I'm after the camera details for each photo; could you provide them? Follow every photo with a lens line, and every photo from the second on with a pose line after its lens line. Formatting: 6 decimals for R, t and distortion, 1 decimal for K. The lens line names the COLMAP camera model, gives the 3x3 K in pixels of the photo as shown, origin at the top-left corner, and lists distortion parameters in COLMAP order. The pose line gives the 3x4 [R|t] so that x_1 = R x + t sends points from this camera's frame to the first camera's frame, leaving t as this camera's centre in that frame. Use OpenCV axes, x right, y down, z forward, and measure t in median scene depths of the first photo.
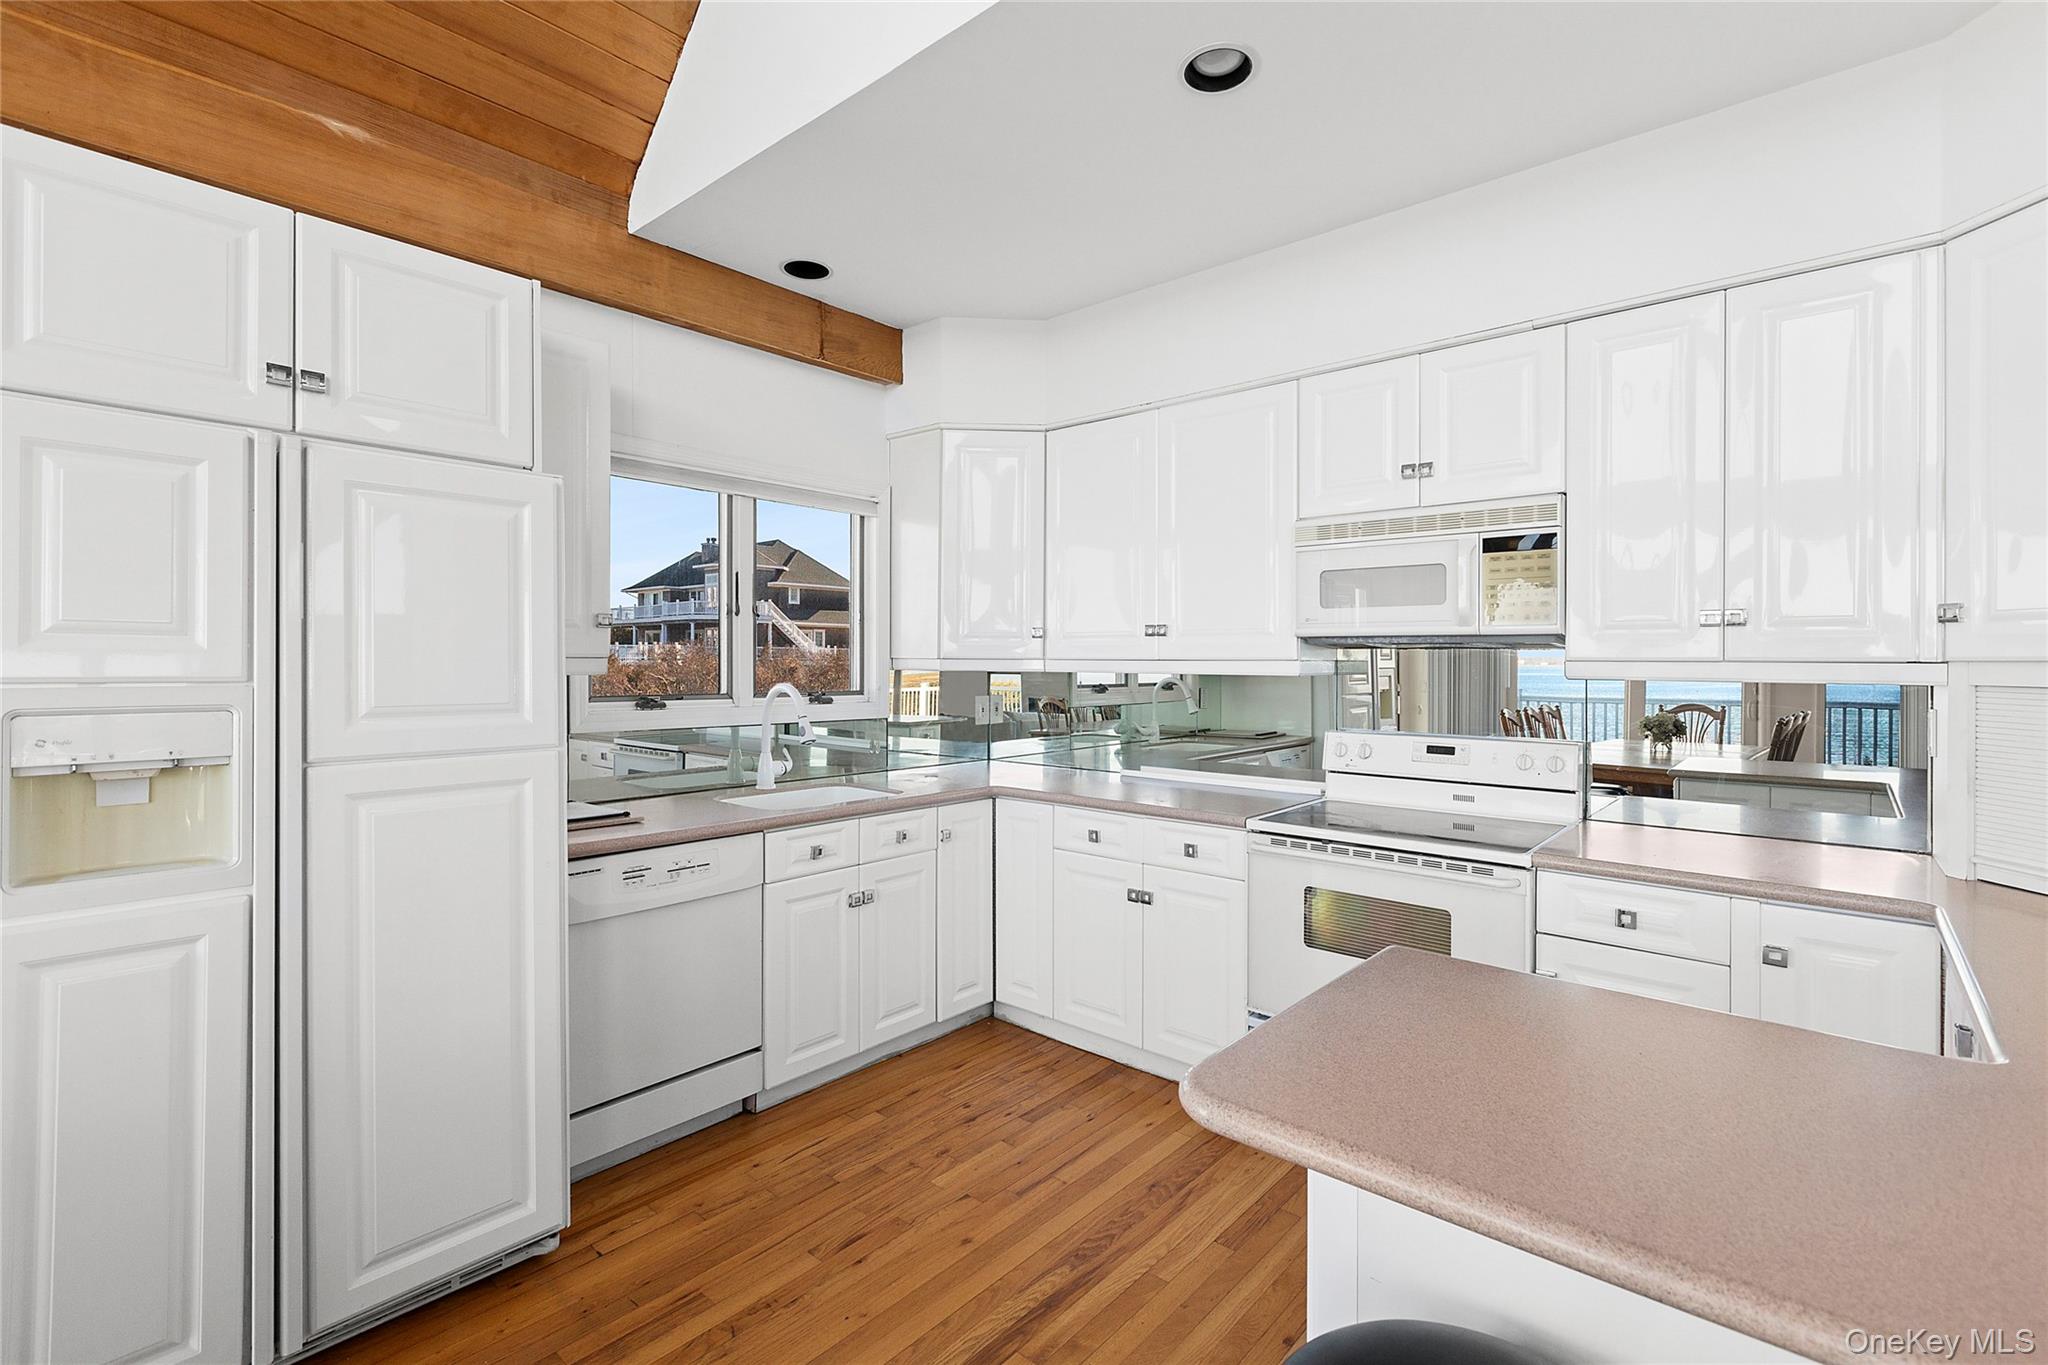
lens RADIAL K [[904.9, 0, 1031.0], [0, 904.9, 667.8], [0, 0, 1]] dist [0.001520, 0.000376]
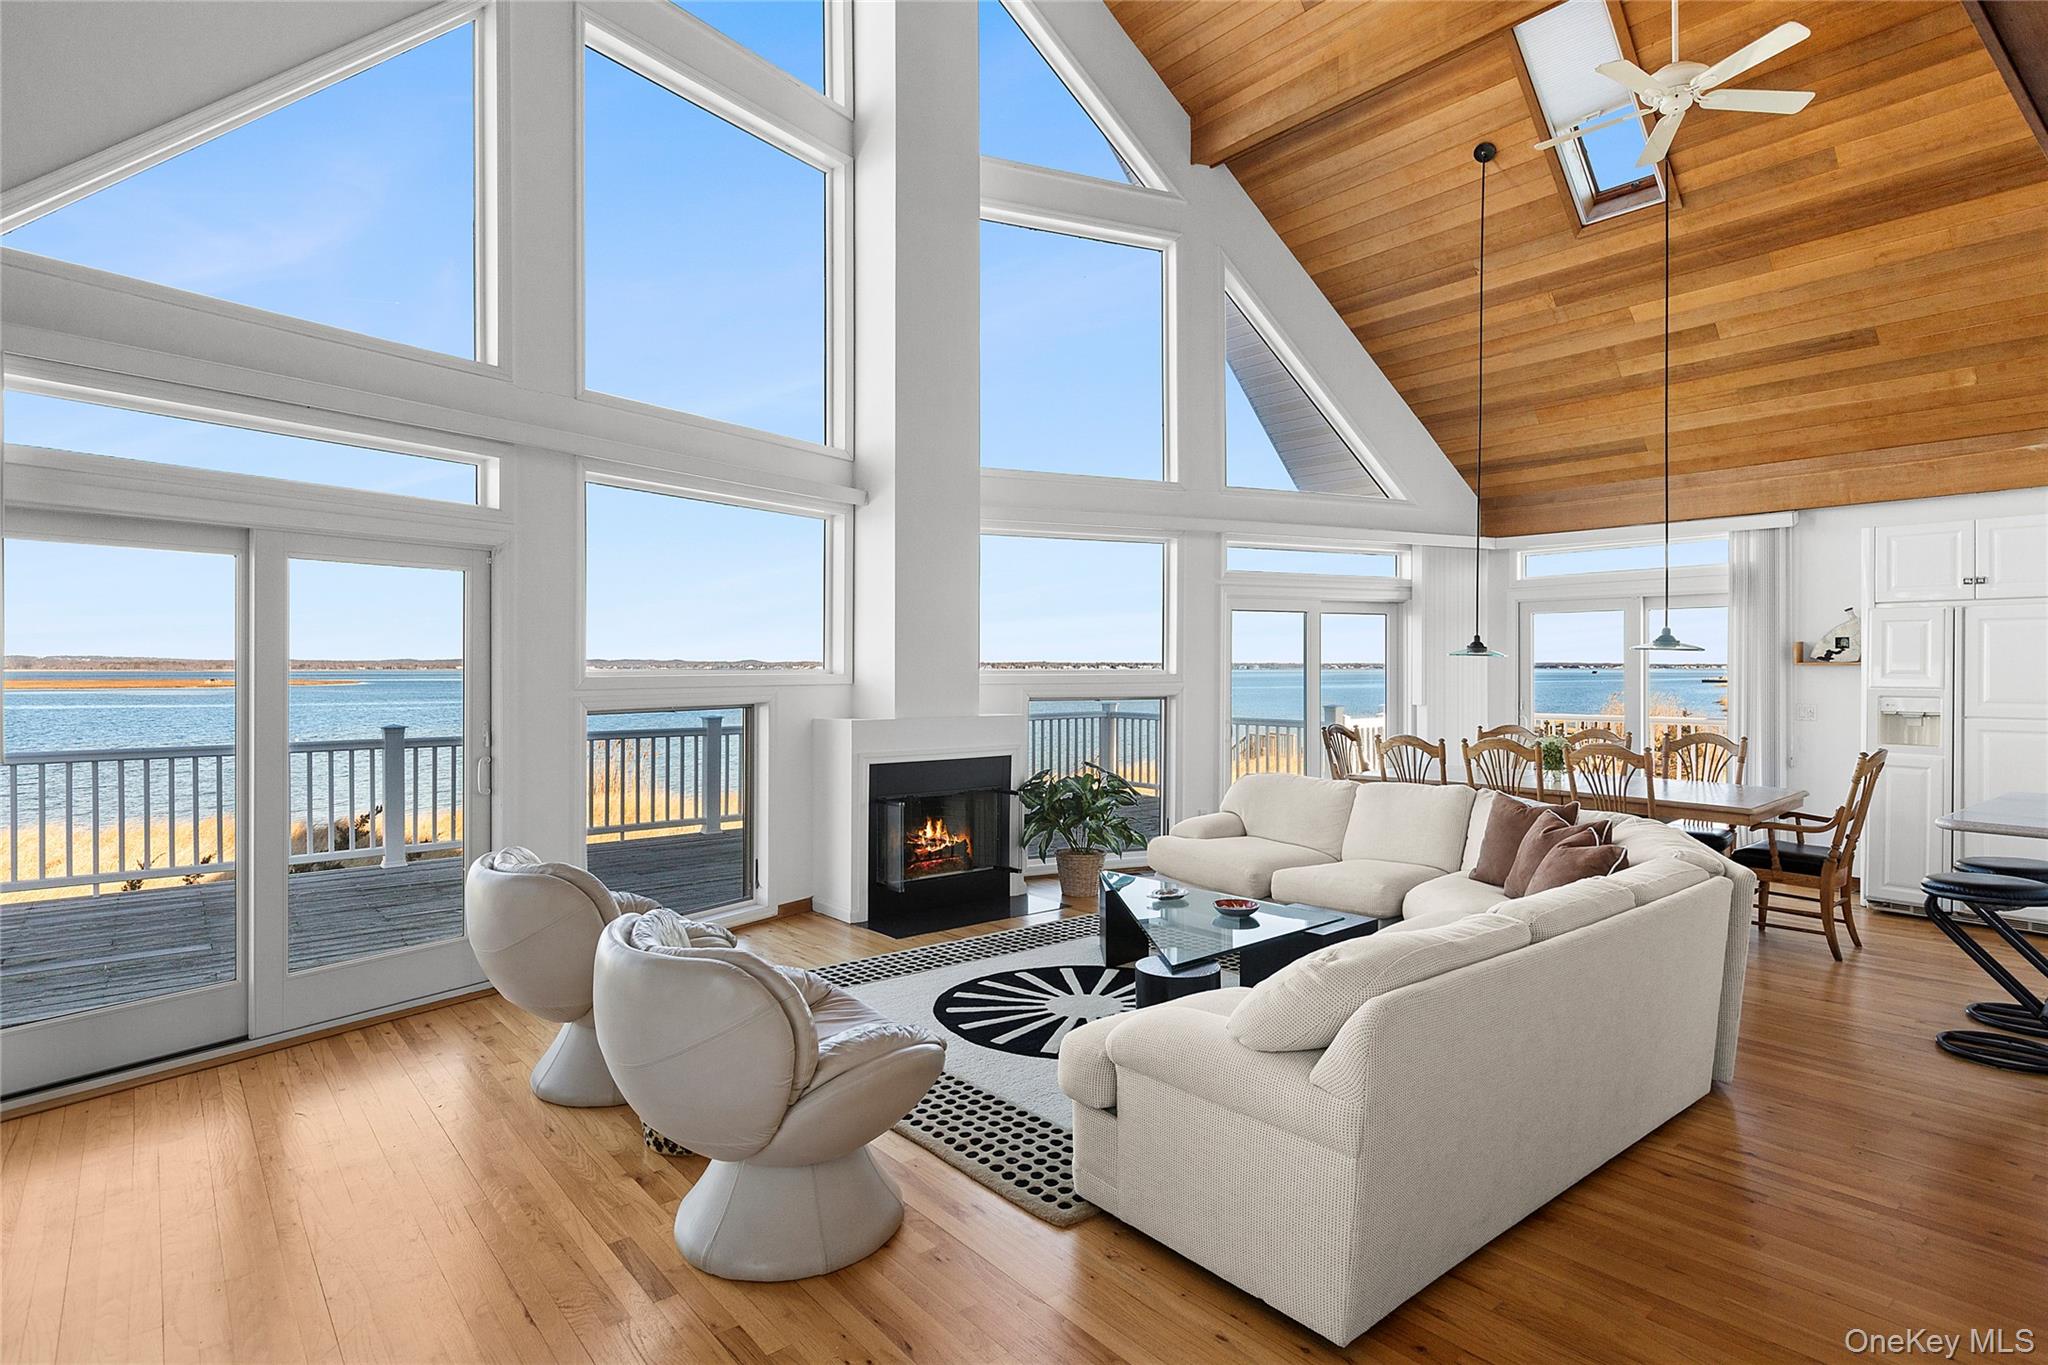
lens RADIAL K [[1079.7, 0, 1030.6], [0, 1079.7, 666.1], [0, 0, 1]] dist [0.037072, 0.000419]
pose [[-0.155684, 0.001565, -0.987806, 3.237907], [0.005105, 0.999987, 0.000780, -0.079488], [0.987794, -0.004921, -0.155690, -1.437536]]
